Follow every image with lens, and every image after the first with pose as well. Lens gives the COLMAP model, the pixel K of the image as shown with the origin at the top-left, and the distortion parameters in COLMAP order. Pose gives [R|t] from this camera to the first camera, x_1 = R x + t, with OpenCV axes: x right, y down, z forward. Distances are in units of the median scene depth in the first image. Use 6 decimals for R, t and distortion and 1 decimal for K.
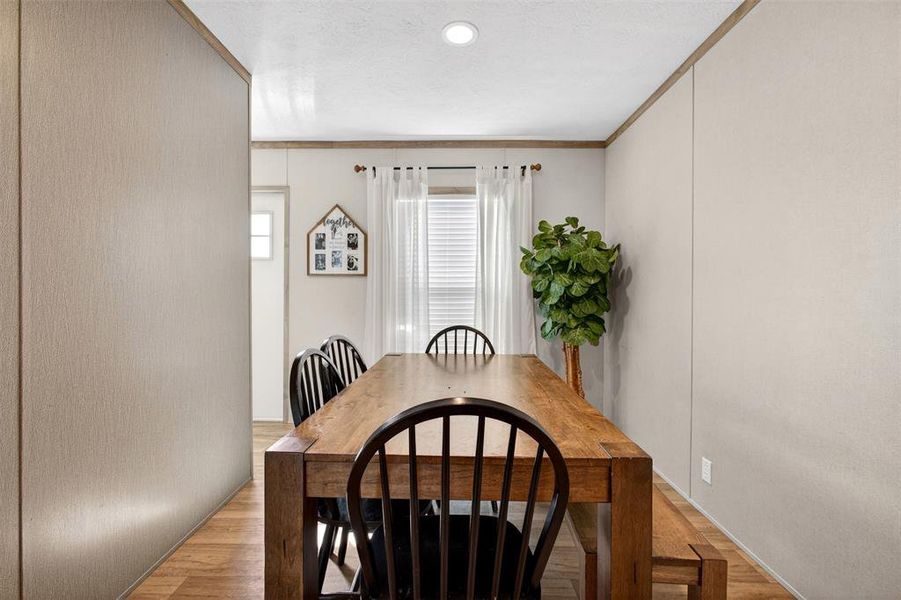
lens RADIAL K [[382.9, 0, 449.9], [0, 382.9, 294.6], [0, 0, 1]] dist [-0.009670, 0.000356]
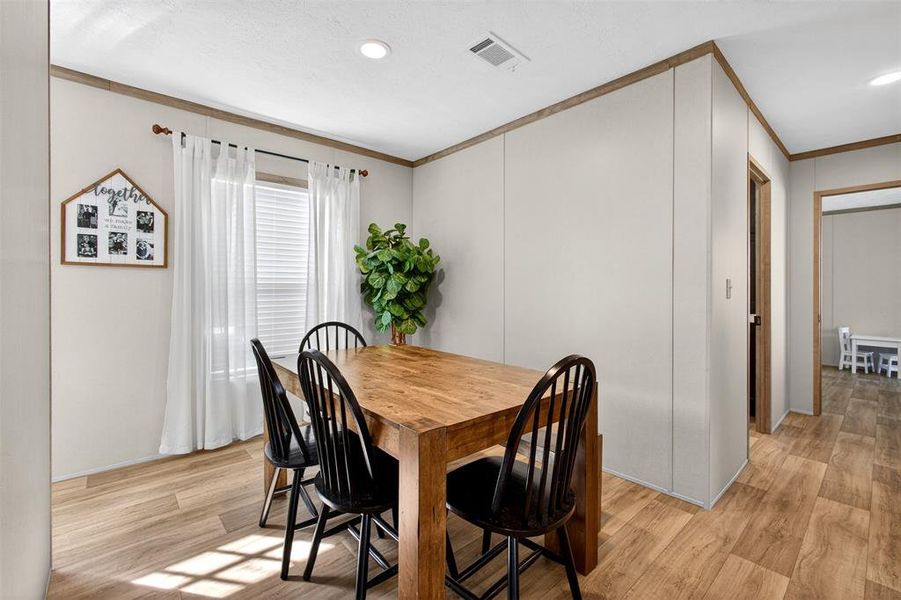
lens RADIAL K [[383.5, 0, 451.8], [0, 383.5, 288.9], [0, 0, 1]] dist [-0.002496, 0.000137]
pose [[0.753215, 0.001441, 0.657773, -0.300342], [0.000106, 0.999997, -0.002311, -0.003191], [-0.657774, 0.001810, 0.753213, 0.020857]]
